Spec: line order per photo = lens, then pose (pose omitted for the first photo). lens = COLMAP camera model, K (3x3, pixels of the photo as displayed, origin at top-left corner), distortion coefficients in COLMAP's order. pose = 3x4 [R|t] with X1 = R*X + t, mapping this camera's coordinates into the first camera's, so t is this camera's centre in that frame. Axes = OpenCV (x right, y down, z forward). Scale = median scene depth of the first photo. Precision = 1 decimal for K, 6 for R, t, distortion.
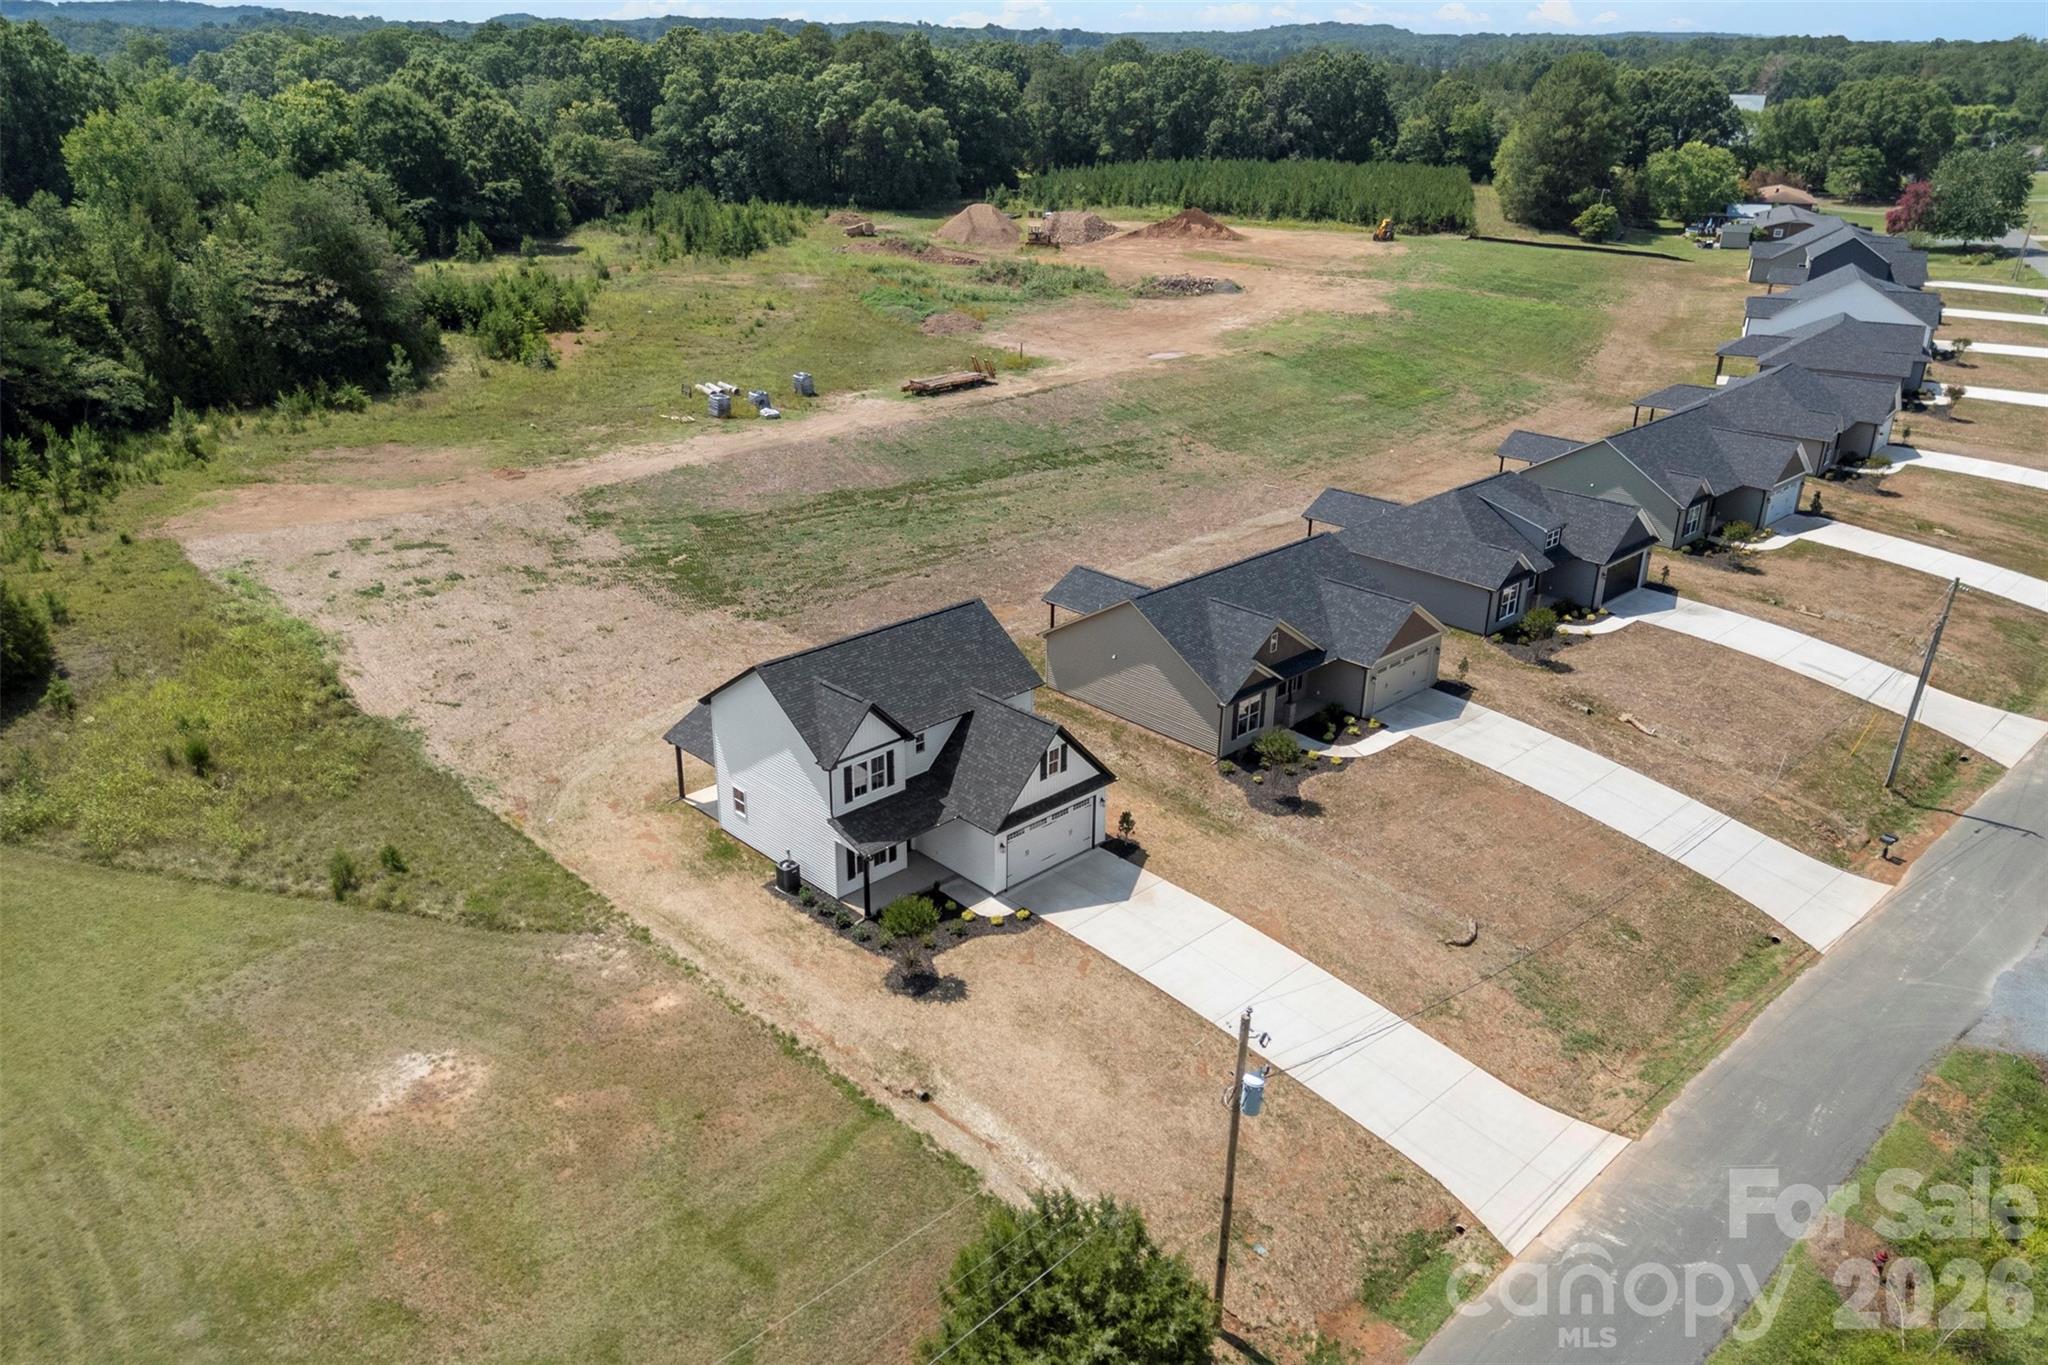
lens RADIAL K [[1505.6, 0, 1021.2], [0, 1505.6, 674.1], [0, 0, 1]] dist [0.101421, -0.120799]
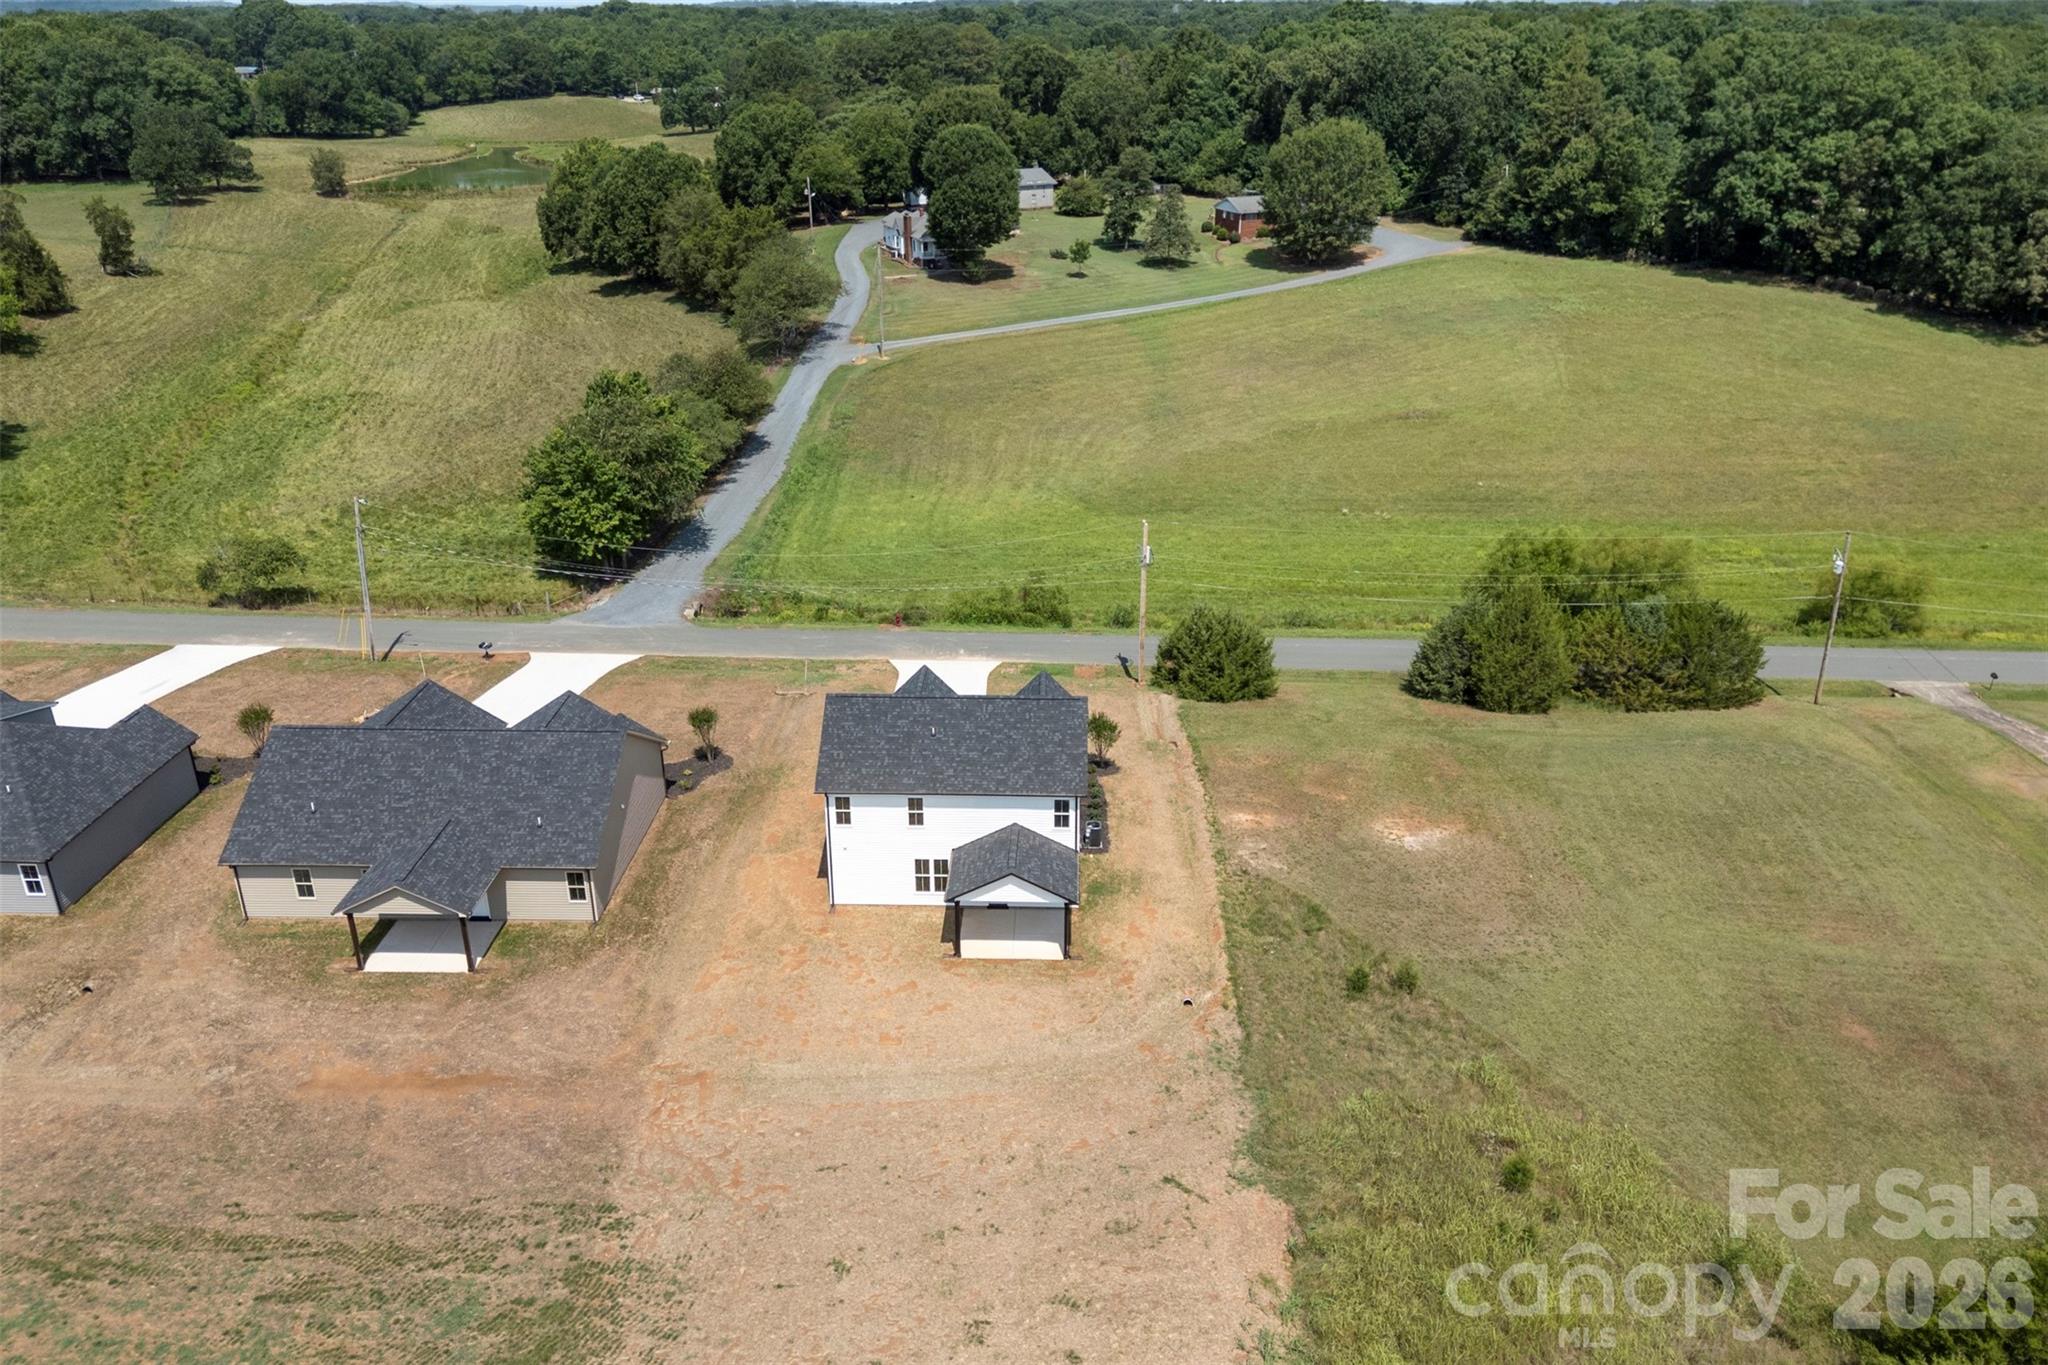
lens RADIAL K [[1505.6, 0, 1021.2], [0, 1505.6, 674.1], [0, 0, 1]] dist [0.101421, -0.120799]
pose [[-0.692630, -0.290592, 0.660166, -0.620340], [0.276288, 0.738560, 0.614975, -0.512035], [-0.666279, 0.608346, -0.431262, 1.048221]]
